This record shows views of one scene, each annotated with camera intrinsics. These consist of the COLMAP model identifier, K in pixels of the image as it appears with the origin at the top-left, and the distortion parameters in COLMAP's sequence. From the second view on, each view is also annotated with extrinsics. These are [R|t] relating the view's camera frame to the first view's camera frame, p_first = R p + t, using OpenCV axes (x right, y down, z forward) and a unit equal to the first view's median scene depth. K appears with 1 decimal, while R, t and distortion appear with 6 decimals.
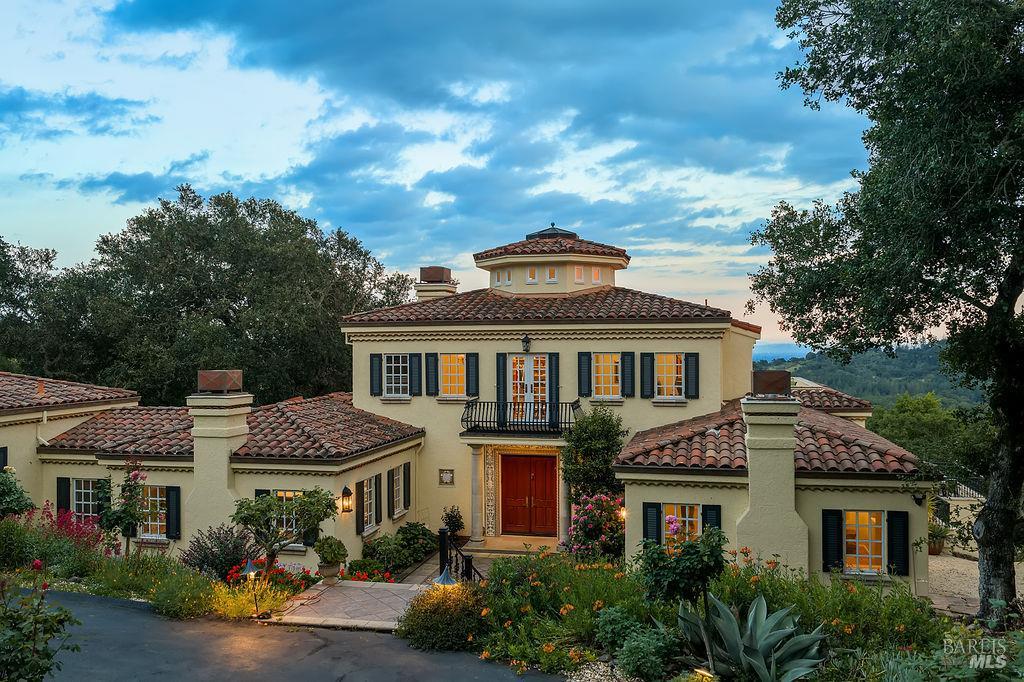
lens RADIAL K [[844.0, 0, 518.0], [0, 844.0, 343.1], [0, 0, 1]] dist [0.005267, -0.000651]
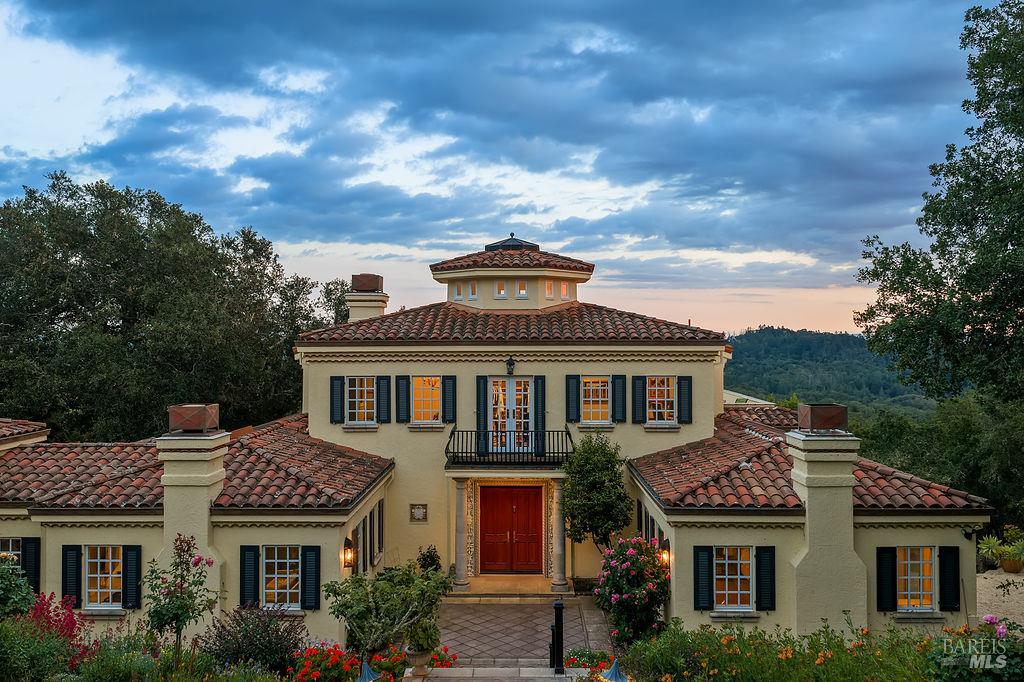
lens RADIAL K [[849.0, 0, 507.9], [0, 849.0, 313.5], [0, 0, 1]] dist [-0.004407, -0.002623]
pose [[0.979188, 0.010106, 0.202706, -0.183237], [-0.004645, 0.999614, -0.027402, -0.031487], [-0.202904, 0.025890, 0.978856, 0.085650]]
